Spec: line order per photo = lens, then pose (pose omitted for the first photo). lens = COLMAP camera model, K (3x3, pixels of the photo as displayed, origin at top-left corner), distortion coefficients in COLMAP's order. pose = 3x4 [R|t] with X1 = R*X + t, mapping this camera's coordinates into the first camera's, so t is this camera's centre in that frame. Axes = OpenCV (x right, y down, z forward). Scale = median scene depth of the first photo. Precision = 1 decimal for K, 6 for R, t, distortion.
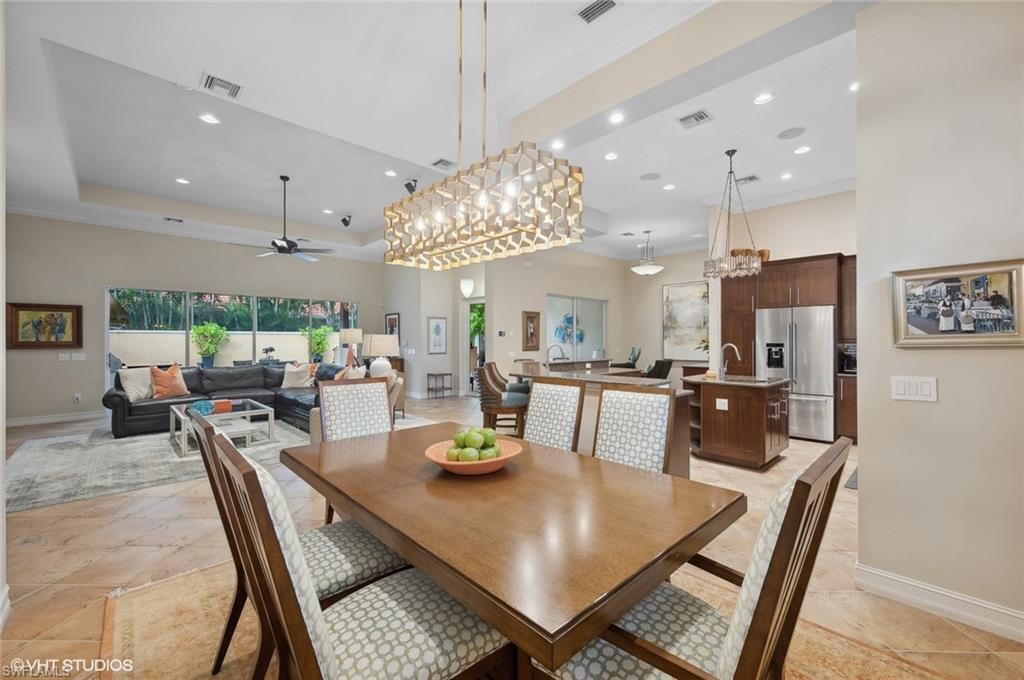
lens RADIAL K [[410.5, 0, 510.7], [0, 410.5, 339.3], [0, 0, 1]] dist [-0.004895, 0.000855]
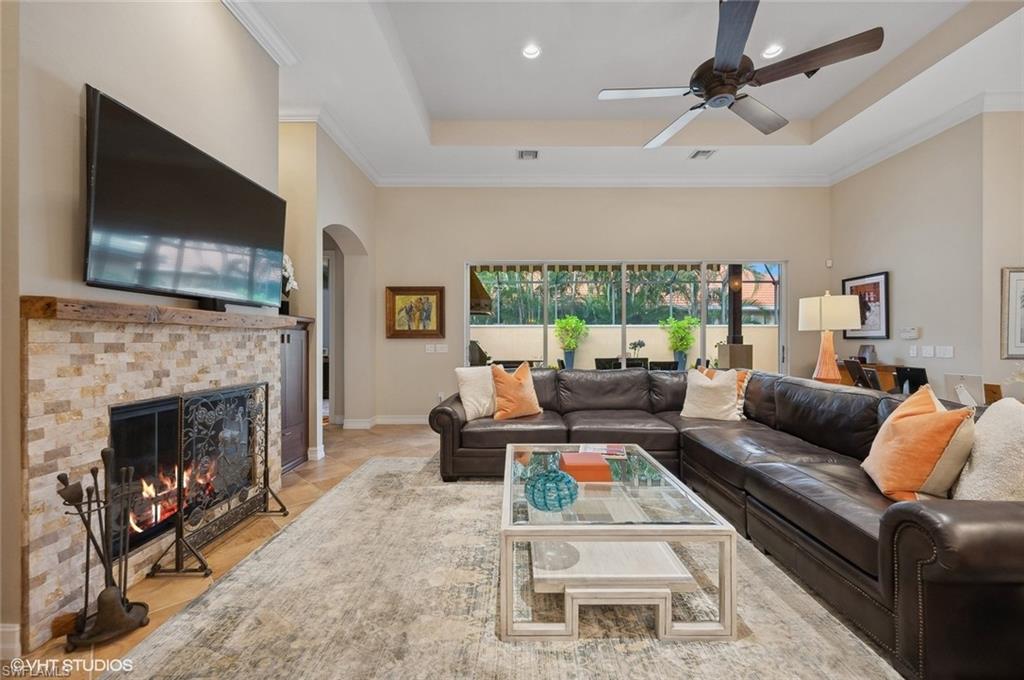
lens RADIAL K [[410.5, 0, 516.6], [0, 410.5, 340.7], [0, 0, 1]] dist [-0.004895, 0.000855]
pose [[0.720434, 0.005698, -0.693500, -0.346150], [-0.000288, 0.999969, 0.007917, 0.018957], [0.693523, -0.005504, 0.720413, 0.475691]]
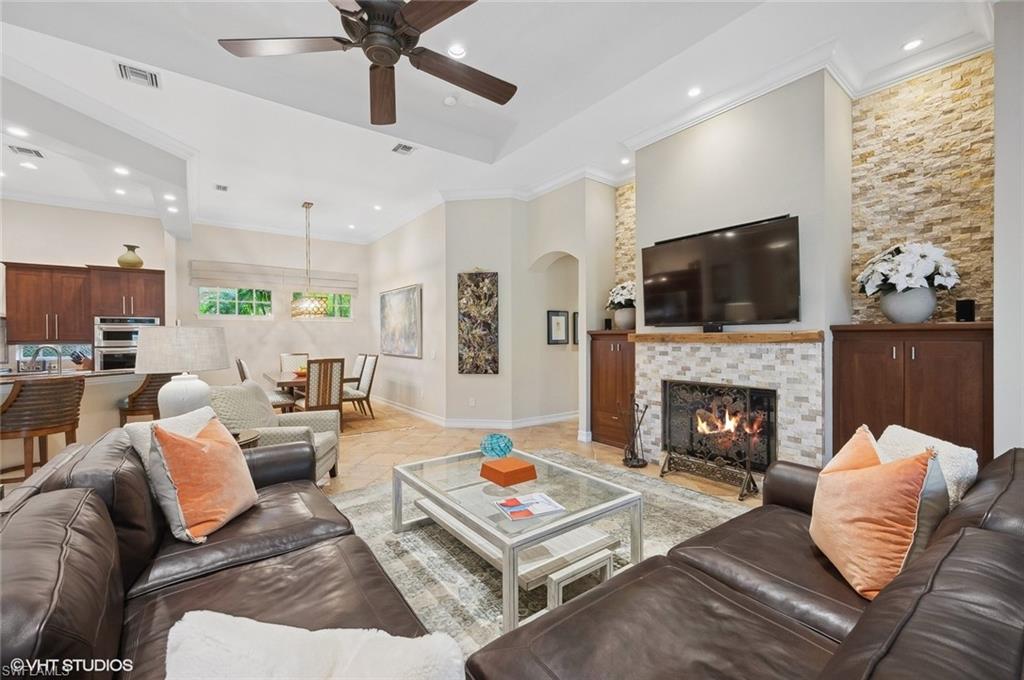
lens RADIAL K [[410.5, 0, 512.5], [0, 410.5, 340.3], [0, 0, 1]] dist [-0.004895, 0.000855]
pose [[-0.993285, 0.008541, 0.115375, -0.565545], [0.008805, 0.999960, 0.001780, 0.004539], [-0.115355, 0.002784, -0.993320, 1.075050]]
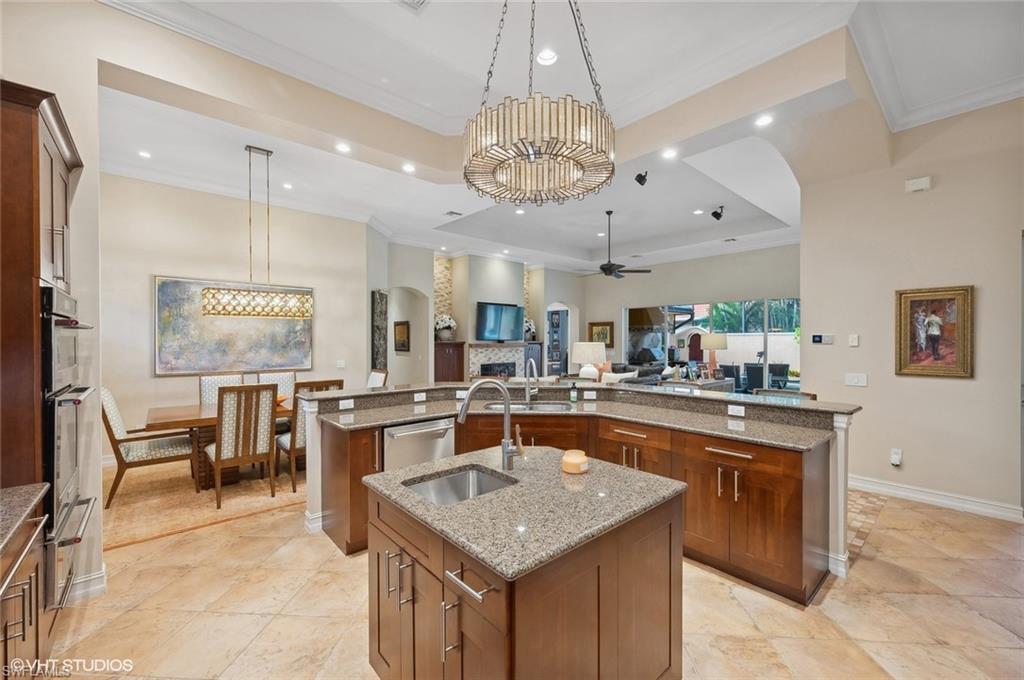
lens RADIAL K [[410.5, 0, 517.3], [0, 410.5, 340.6], [0, 0, 1]] dist [-0.004895, 0.000855]
pose [[-0.028340, 0.006096, -0.999580, 0.563201], [0.004691, 0.999971, 0.005966, -0.017974], [0.999587, -0.004520, -0.028367, 0.633155]]
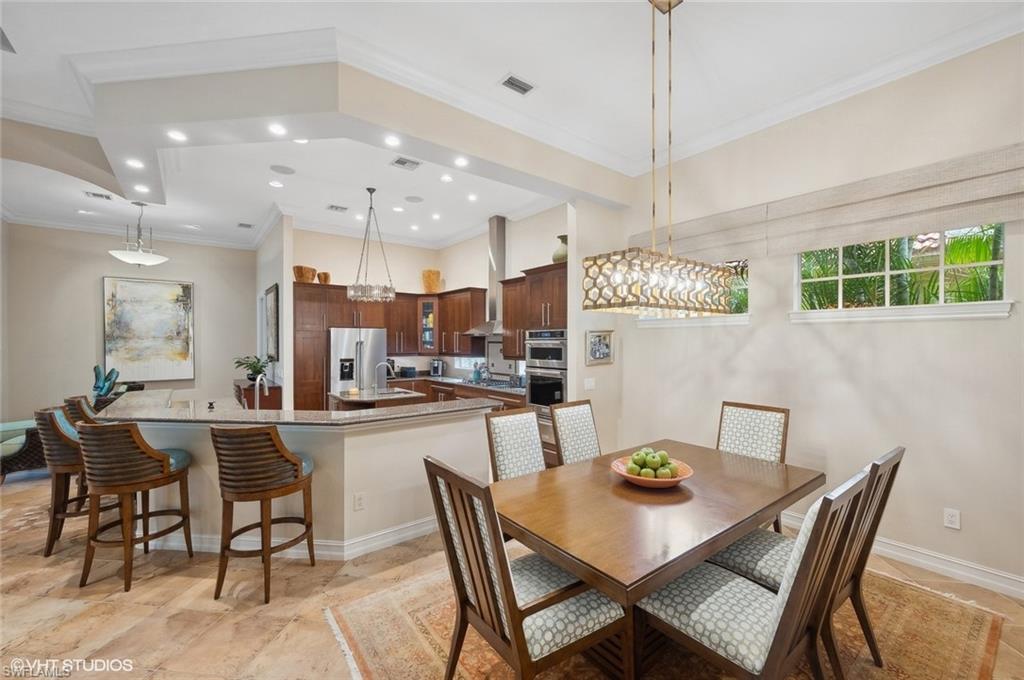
lens RADIAL K [[410.5, 0, 513.5], [0, 410.5, 343.8], [0, 0, 1]] dist [-0.004895, 0.000855]
pose [[0.092873, -0.003224, 0.995673, -0.341388], [-0.001722, 0.999993, 0.003398, -0.027931], [-0.995676, -0.002031, 0.092867, 0.327478]]
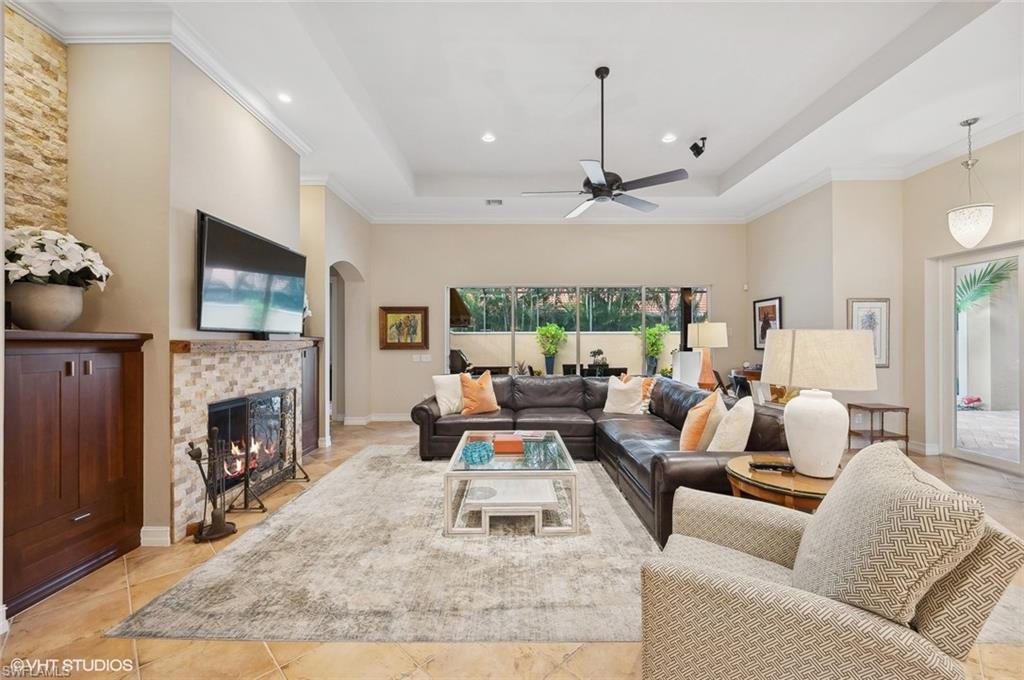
lens RADIAL K [[410.5, 0, 514.9], [0, 410.5, 341.0], [0, 0, 1]] dist [-0.004895, 0.000855]
pose [[0.726045, 0.001404, -0.687646, -0.193524], [0.001987, 0.999989, 0.004139, -0.002692], [0.687644, -0.004371, 0.726034, 0.395769]]
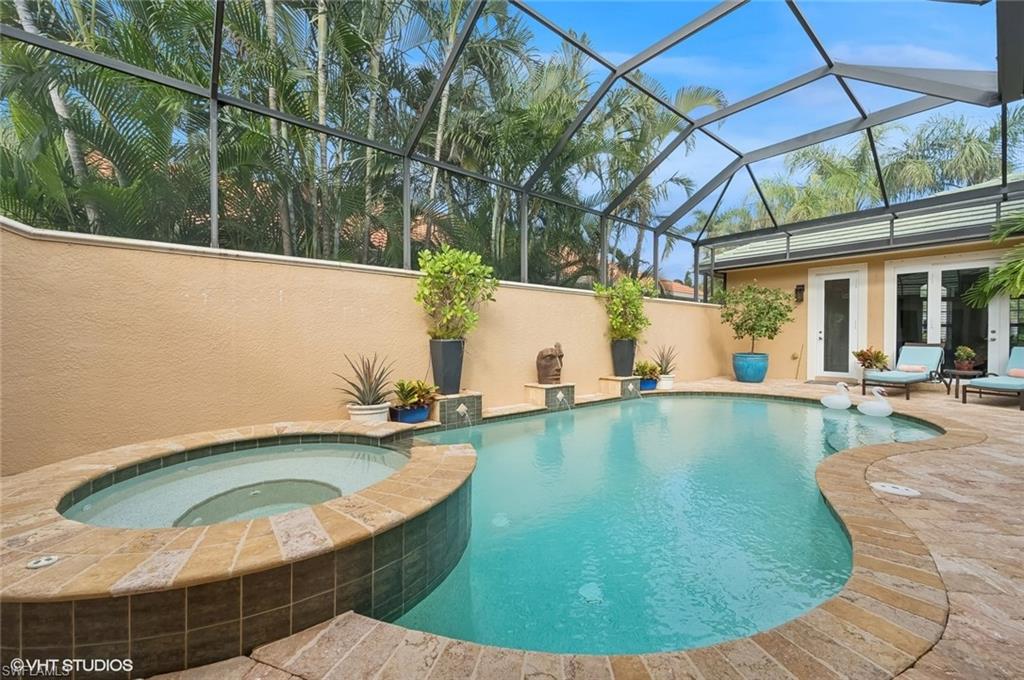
lens RADIAL K [[410.5, 0, 512.2], [0, 410.5, 336.6], [0, 0, 1]] dist [-0.004895, 0.000855]
pose [[0.997087, 0.009820, -0.075643, -1.316468], [-0.009355, 0.999935, 0.006511, 0.065507], [0.075702, -0.005784, 0.997114, 1.315535]]
